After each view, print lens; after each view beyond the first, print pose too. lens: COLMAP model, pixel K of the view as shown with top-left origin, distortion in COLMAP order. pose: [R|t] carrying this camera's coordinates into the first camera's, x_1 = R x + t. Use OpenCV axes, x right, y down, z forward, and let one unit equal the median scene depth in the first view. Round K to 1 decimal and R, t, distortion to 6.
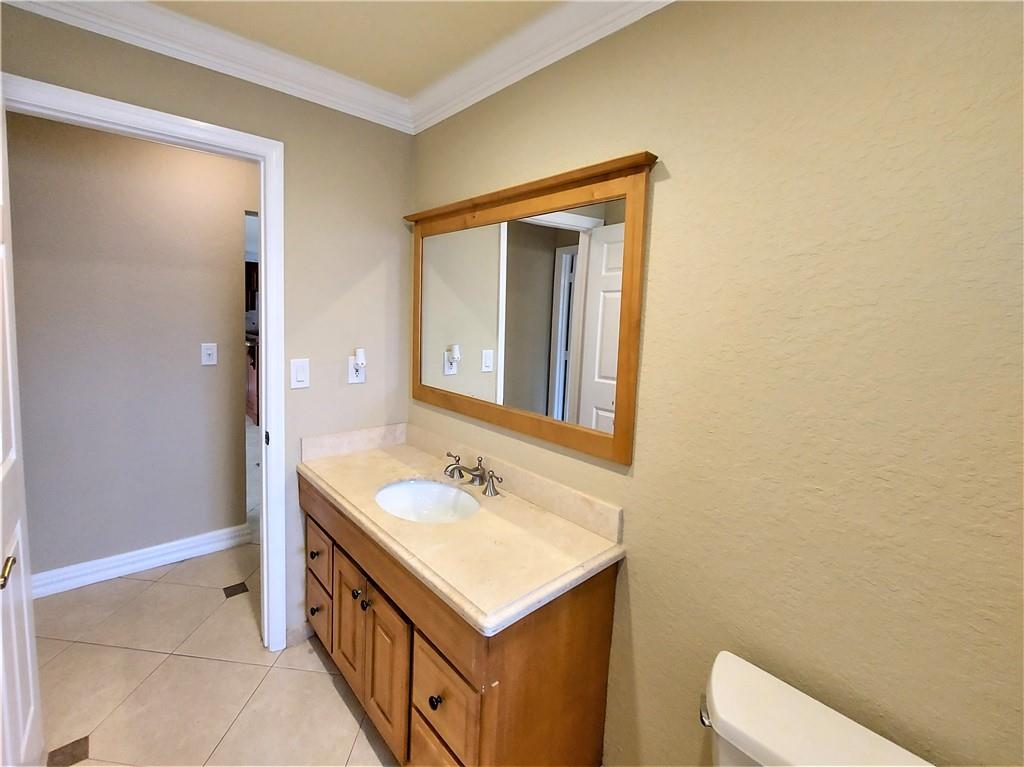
lens RADIAL K [[421.4, 0, 500.3], [0, 421.4, 375.2], [0, 0, 1]] dist [-0.024708, -0.000173]
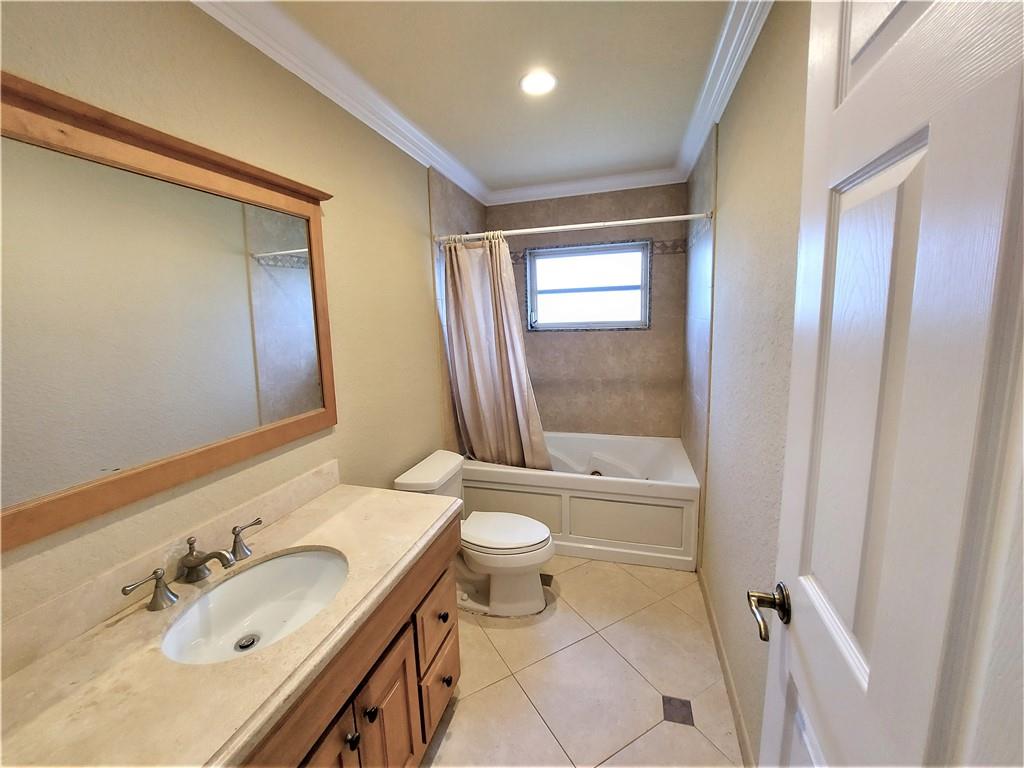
lens RADIAL K [[421.4, 0, 500.3], [0, 421.4, 375.7], [0, 0, 1]] dist [-0.024708, -0.000173]
pose [[-0.501324, -0.163079, 0.849753, -0.999834], [0.106743, 0.962920, 0.247772, -0.196218], [-0.858650, 0.214919, -0.465327, 1.050953]]
